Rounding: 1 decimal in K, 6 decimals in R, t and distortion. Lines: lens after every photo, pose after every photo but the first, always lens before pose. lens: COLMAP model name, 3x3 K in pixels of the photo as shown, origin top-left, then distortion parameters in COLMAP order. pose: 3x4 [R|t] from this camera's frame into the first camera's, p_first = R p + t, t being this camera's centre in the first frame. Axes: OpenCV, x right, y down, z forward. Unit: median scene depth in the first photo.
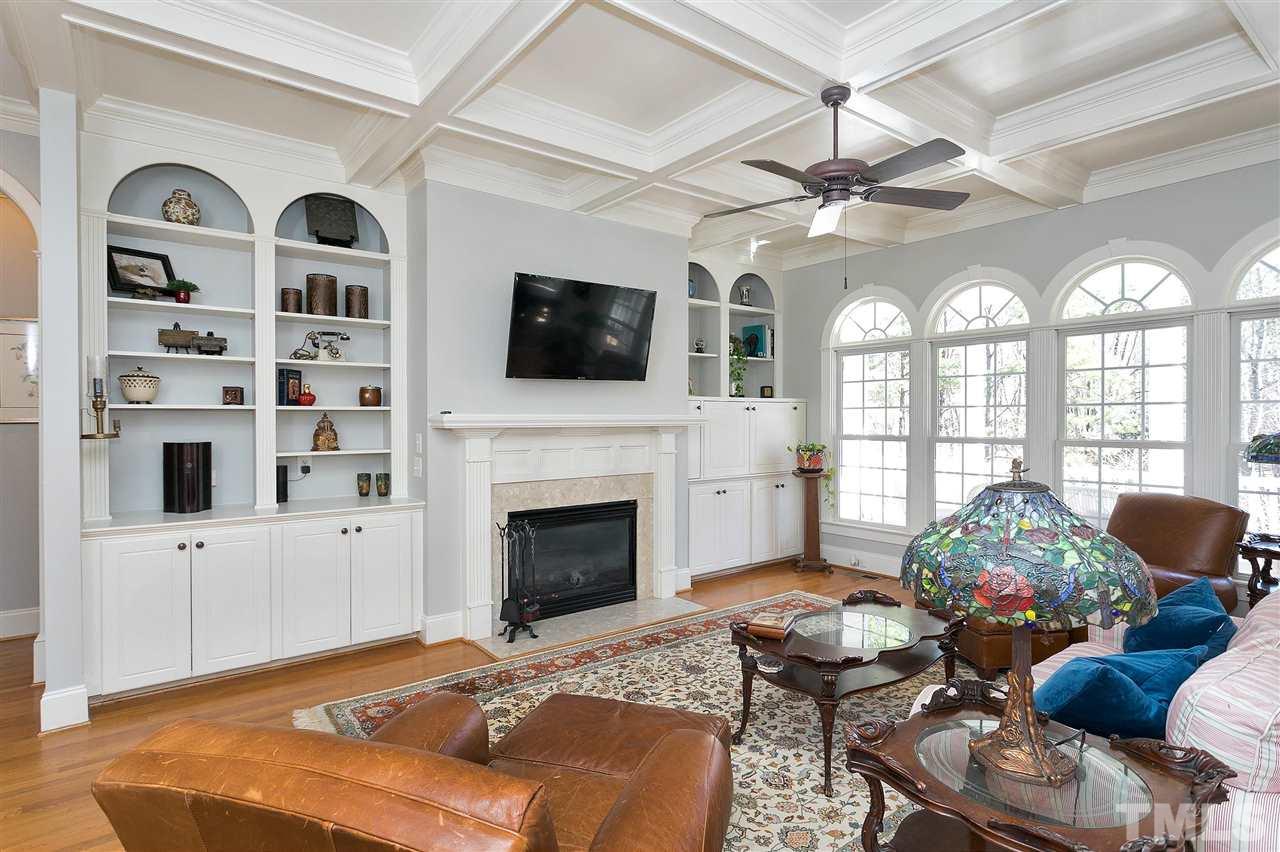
lens RADIAL K [[663.6, 0, 650.1], [0, 663.6, 421.1], [0, 0, 1]] dist [-0.026304, 0.001305]
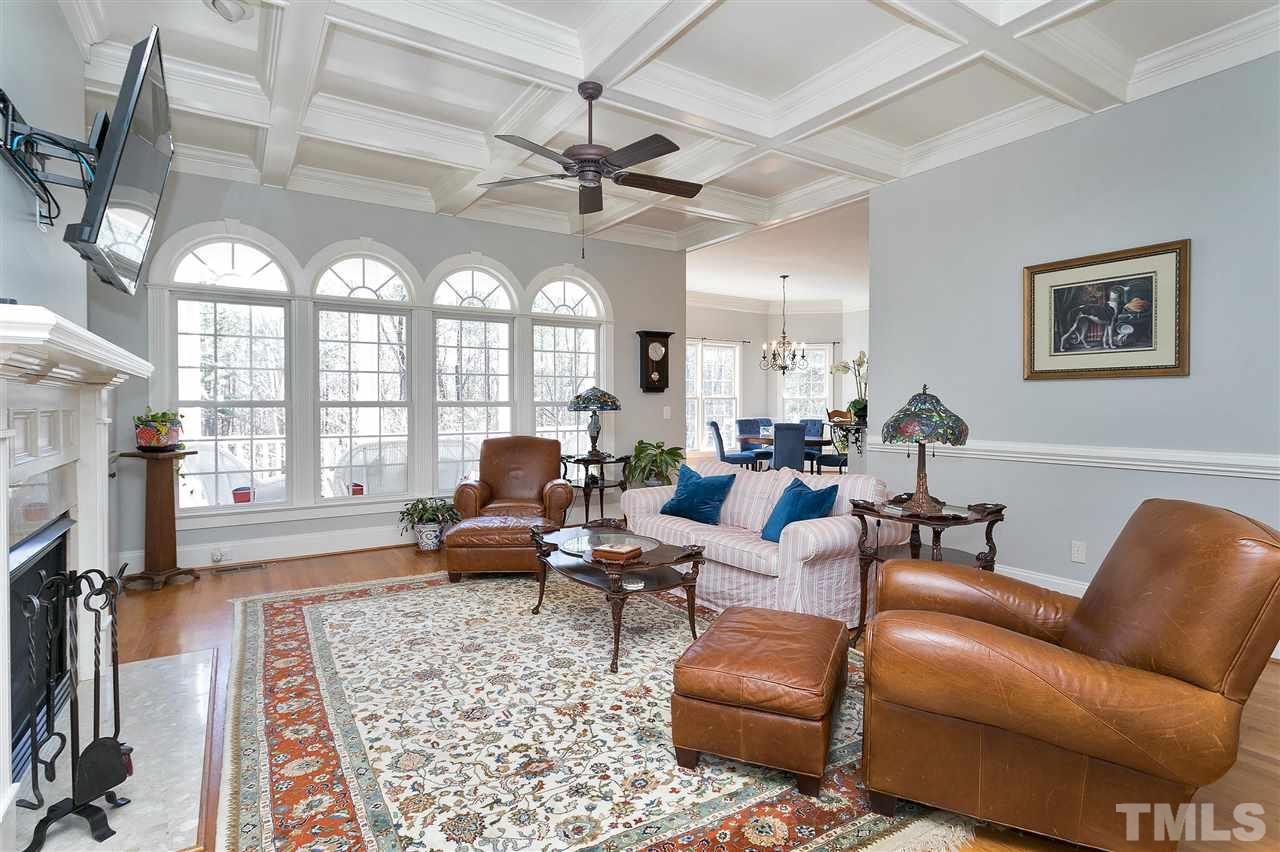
lens RADIAL K [[631.5, 0, 640.0], [0, 631.5, 426.0], [0, 0, 1]] dist [0.002581, 0.000356]
pose [[0.096967, -0.047472, 0.994155, -0.607109], [-0.008727, 0.998783, 0.048544, 0.015462], [-0.995249, -0.013383, 0.096435, 0.576545]]
